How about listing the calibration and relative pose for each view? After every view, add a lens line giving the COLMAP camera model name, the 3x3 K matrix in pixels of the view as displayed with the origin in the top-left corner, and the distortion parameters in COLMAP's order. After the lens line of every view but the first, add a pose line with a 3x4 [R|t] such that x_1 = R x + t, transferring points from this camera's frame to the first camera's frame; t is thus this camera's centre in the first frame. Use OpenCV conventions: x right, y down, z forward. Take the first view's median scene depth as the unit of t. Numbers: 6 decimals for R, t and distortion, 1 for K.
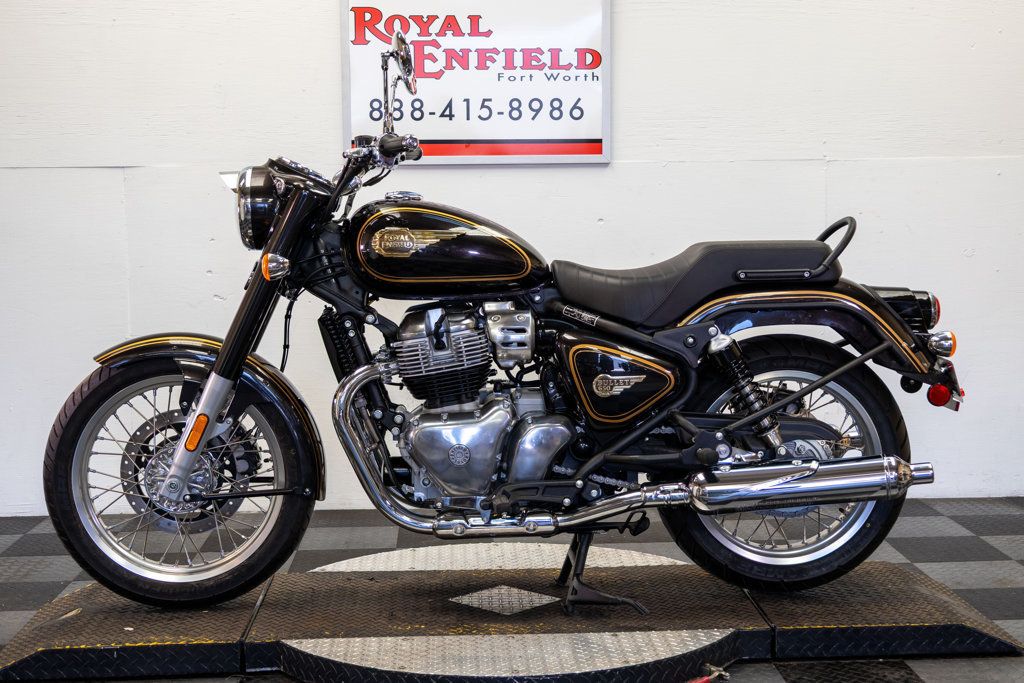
lens RADIAL K [[1440.6, 0, 515.5], [0, 1440.6, 341.6], [0, 0, 1]] dist [0.008322, -0.033571]
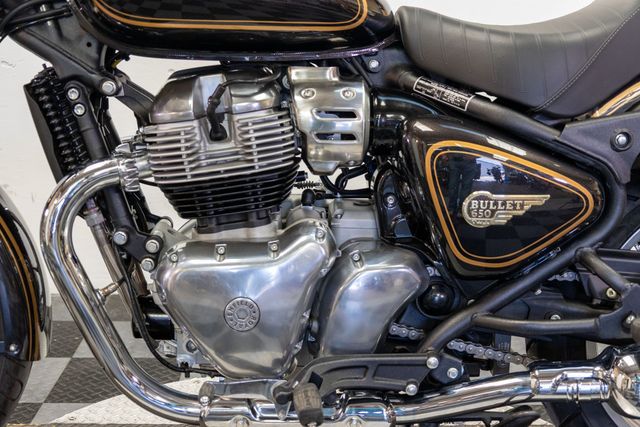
lens RADIAL K [[914.2, 0, 328.6], [0, 914.2, 213.1], [0, 0, 1]] dist [0.022042, 0.023264]
pose [[0.999409, 0.031970, 0.012624, -0.008098], [-0.033119, 0.993934, 0.104874, -0.006384], [-0.009195, -0.105230, 0.994405, 0.600379]]
